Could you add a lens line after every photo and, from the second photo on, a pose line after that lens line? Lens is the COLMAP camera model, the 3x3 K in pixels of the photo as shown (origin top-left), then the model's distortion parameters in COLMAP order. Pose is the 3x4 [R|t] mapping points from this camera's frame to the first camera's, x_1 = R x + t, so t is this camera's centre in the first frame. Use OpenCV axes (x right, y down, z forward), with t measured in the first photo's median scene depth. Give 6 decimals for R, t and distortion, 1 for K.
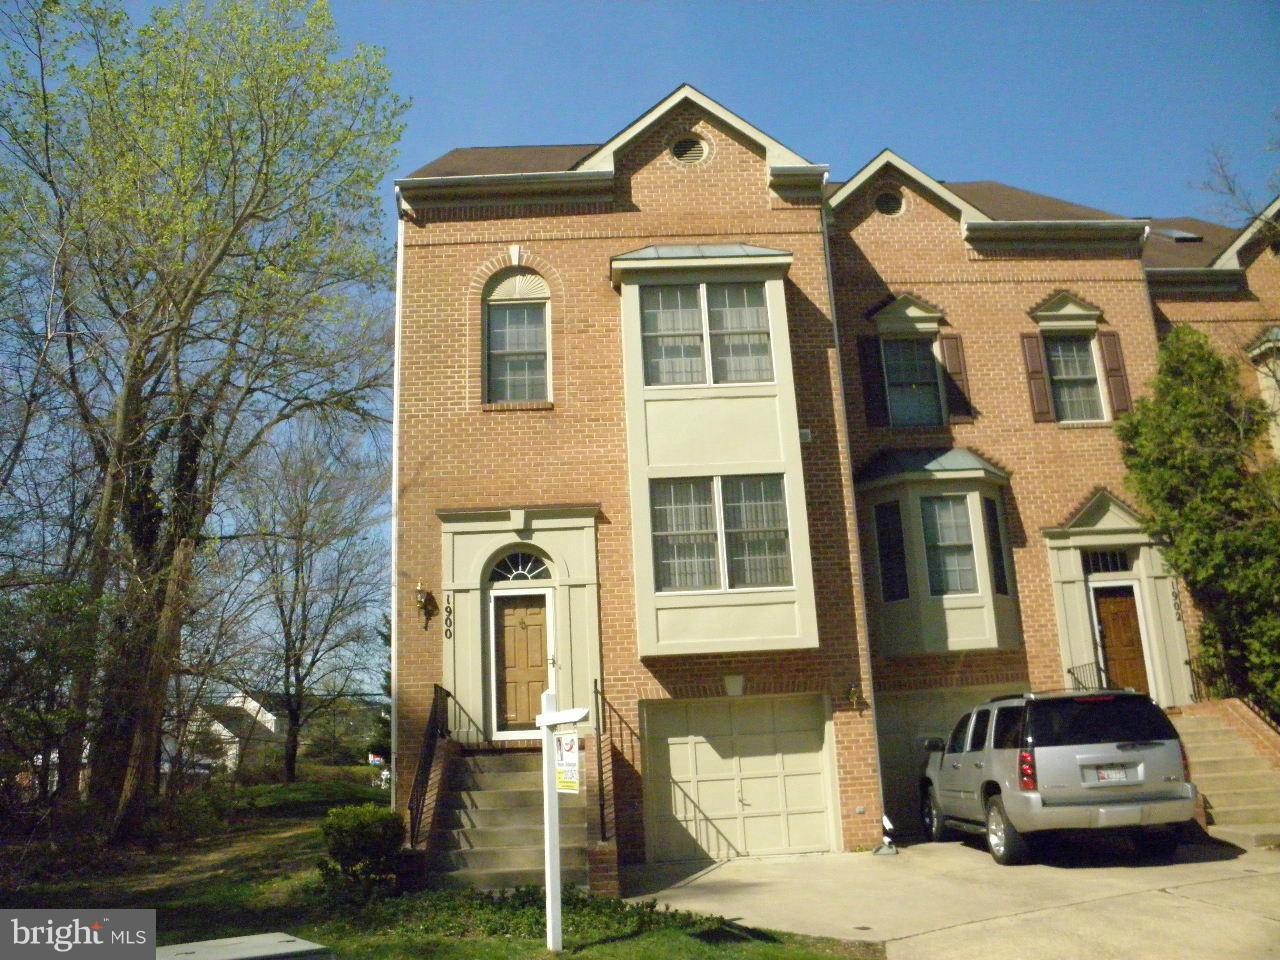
lens RADIAL K [[1074.2, 0, 640.0], [0, 1074.2, 480.0], [0, 0, 1]] dist [-0.196524, 0.170839]
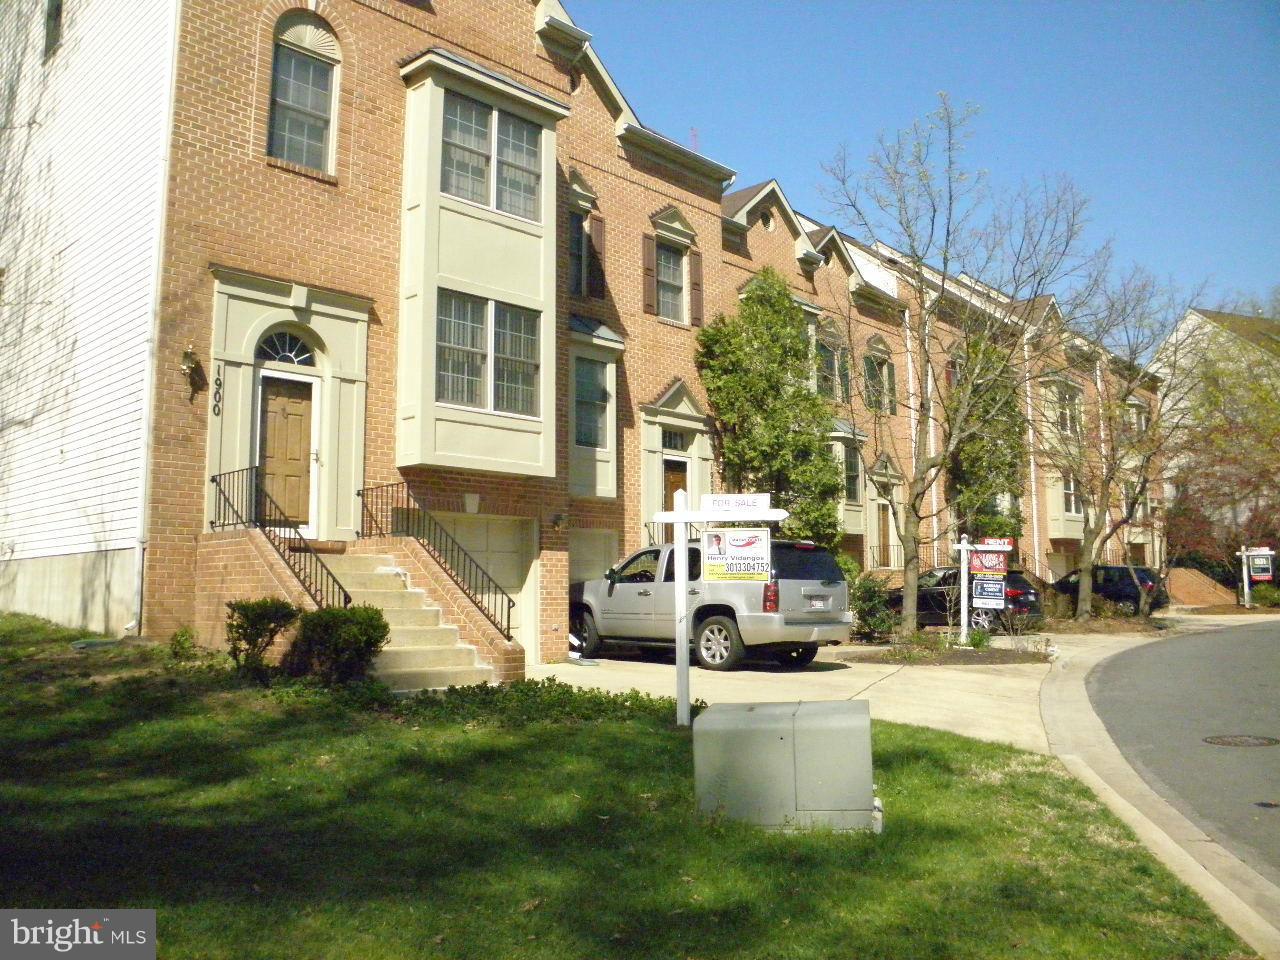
lens RADIAL K [[1074.2, 0, 640.0], [0, 1074.2, 480.0], [0, 0, 1]] dist [-0.196524, 0.170839]
pose [[0.699670, 0.119413, 0.704416, -0.509244], [-0.212909, 0.975988, 0.046025, 0.084929], [-0.682005, -0.182178, 0.708294, 0.152365]]
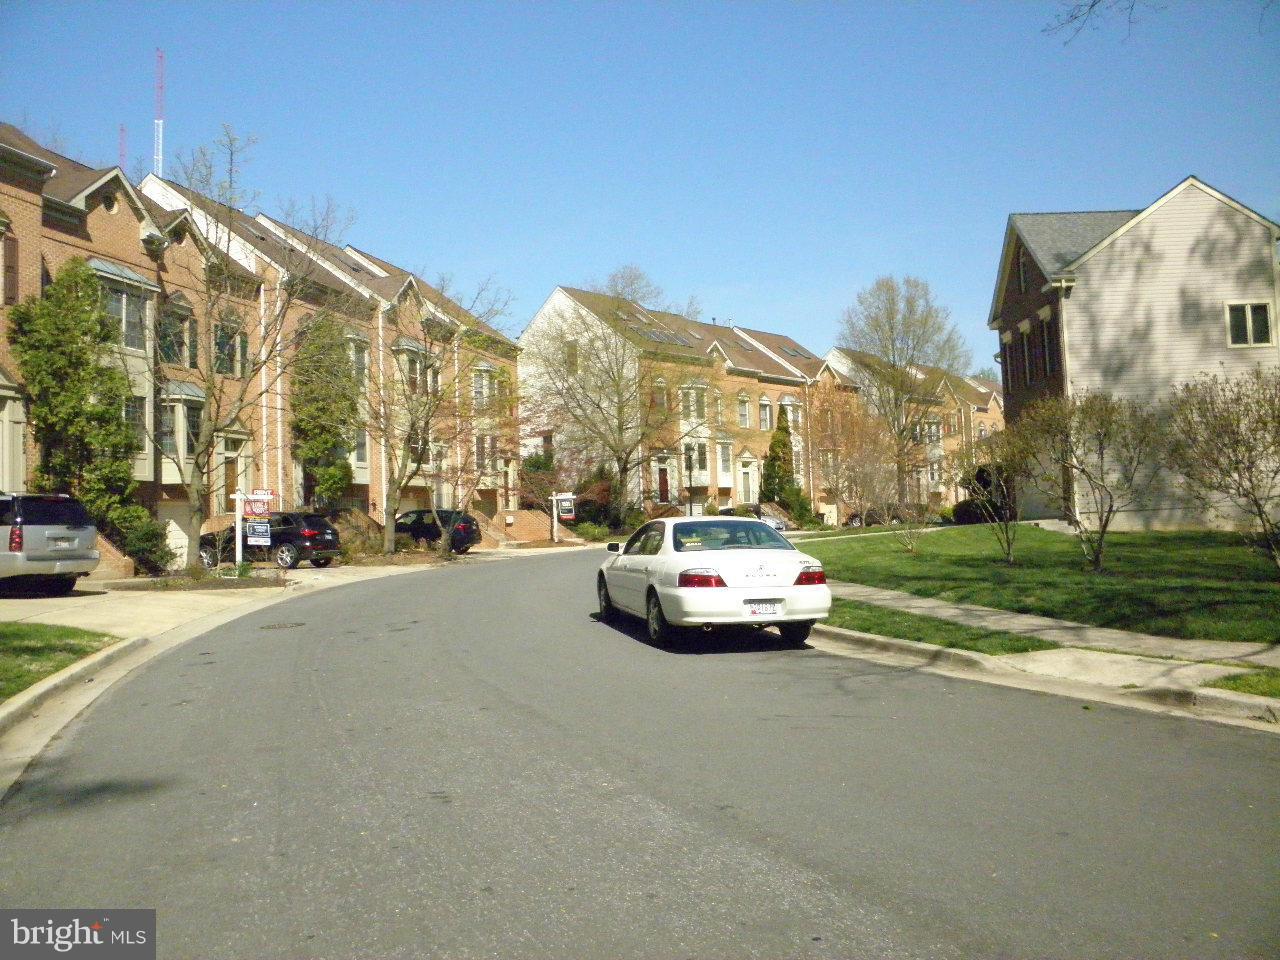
lens RADIAL K [[1074.2, 0, 640.0], [0, 1074.2, 480.0], [0, 0, 1]] dist [-0.196524, 0.170839]
pose [[0.305692, 0.076470, 0.949055, -0.633629], [-0.225430, 0.974241, -0.005888, -0.015162], [-0.925059, -0.212146, 0.315057, -0.287835]]
